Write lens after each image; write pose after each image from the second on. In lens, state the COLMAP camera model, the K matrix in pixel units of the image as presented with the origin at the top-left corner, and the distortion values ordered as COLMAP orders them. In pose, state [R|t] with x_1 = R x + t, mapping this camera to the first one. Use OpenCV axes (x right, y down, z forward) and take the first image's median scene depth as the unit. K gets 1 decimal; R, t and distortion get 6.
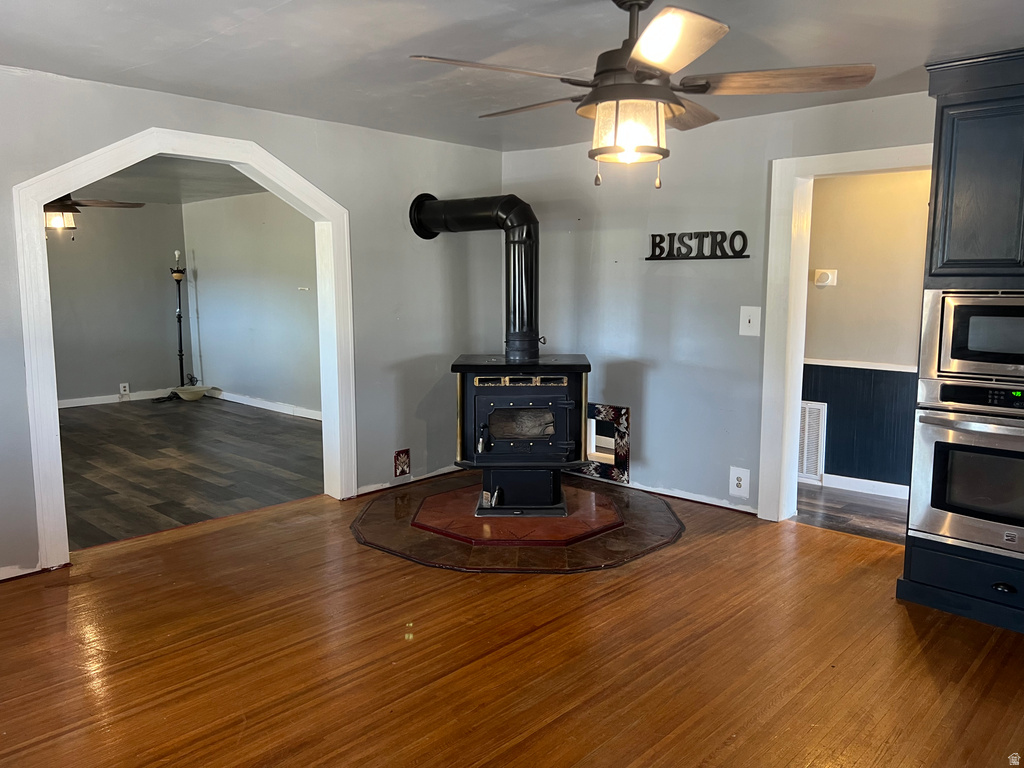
lens RADIAL K [[759.3, 0, 521.9], [0, 759.3, 367.9], [0, 0, 1]] dist [0.062136, -0.073168]
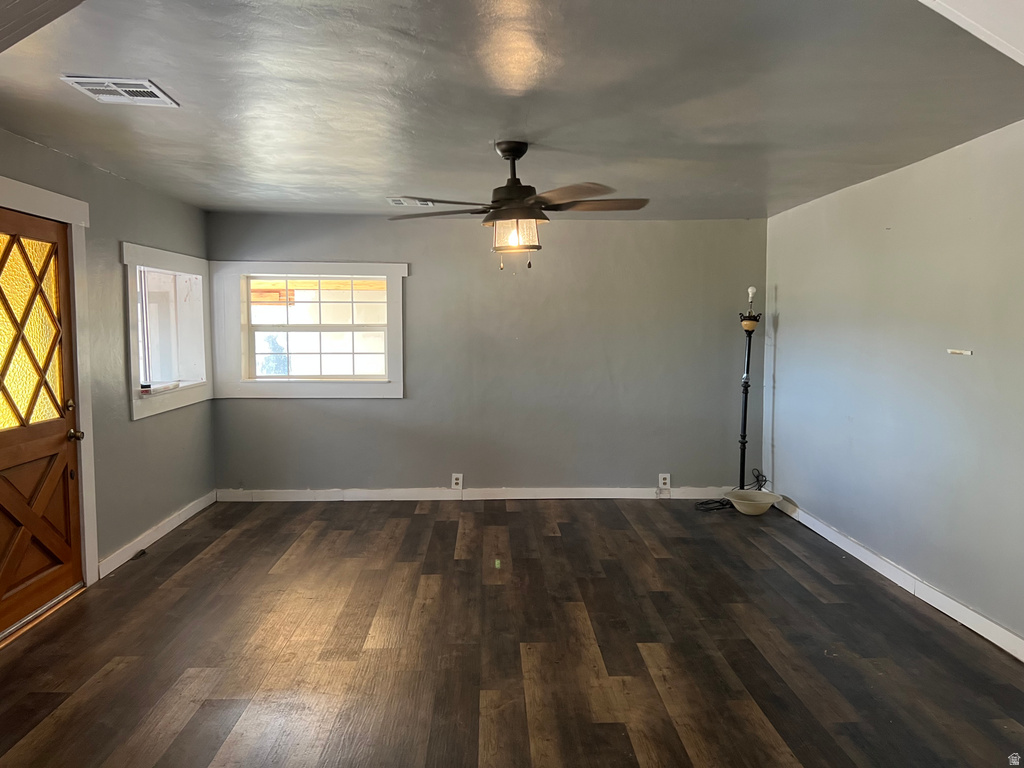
lens RADIAL K [[759.3, 0, 506.3], [0, 759.3, 385.8], [0, 0, 1]] dist [0.062136, -0.073168]
pose [[0.697414, 0.066737, -0.713555, -0.224812], [-0.091067, 0.995836, 0.004131, -0.096252], [0.710859, 0.062100, 0.700587, 0.739235]]
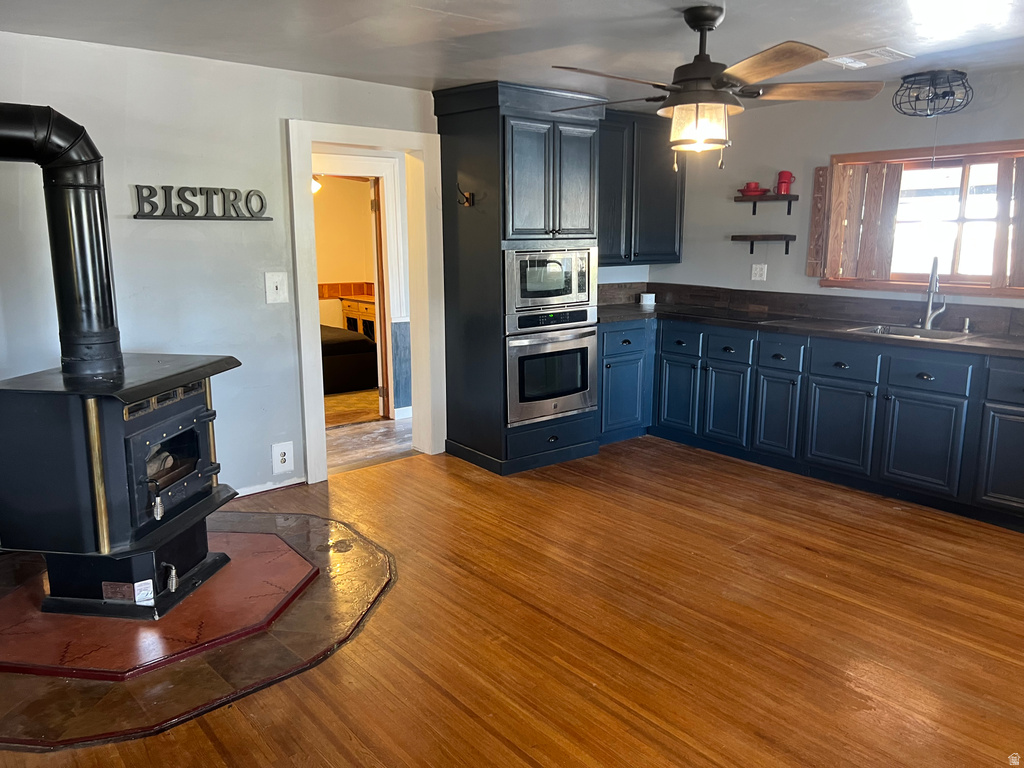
lens RADIAL K [[759.3, 0, 514.6], [0, 759.3, 379.3], [0, 0, 1]] dist [0.062136, -0.073168]
pose [[0.130201, -0.185323, 0.974014, -0.577923], [0.121378, 0.977966, 0.169850, -0.071939], [-0.984030, 0.096109, 0.149826, 0.547473]]
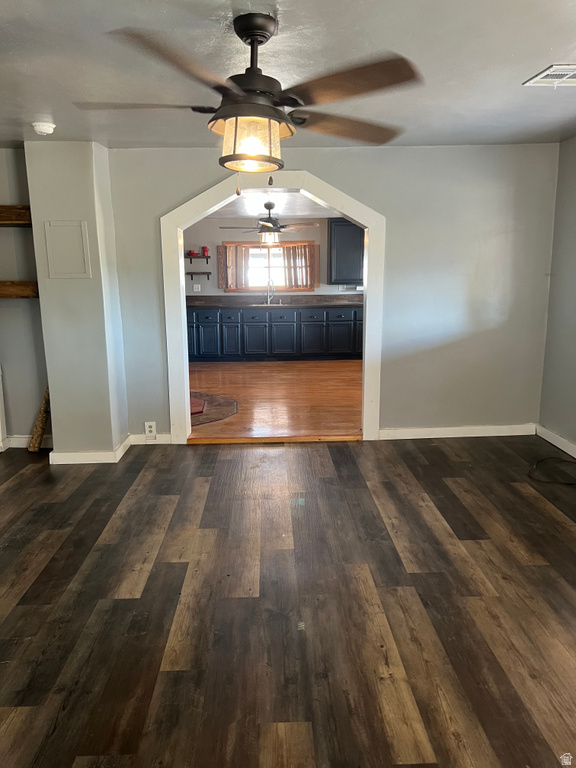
lens RADIAL K [[569.5, 0, 280.5], [0, 569.5, 405.9], [0, 0, 1]] dist [0.062136, -0.073168]
pose [[-0.696533, -0.152286, 0.701178, -1.116782], [0.097730, 0.947976, 0.302969, -0.182634], [-0.710838, 0.279554, -0.645414, 1.589283]]
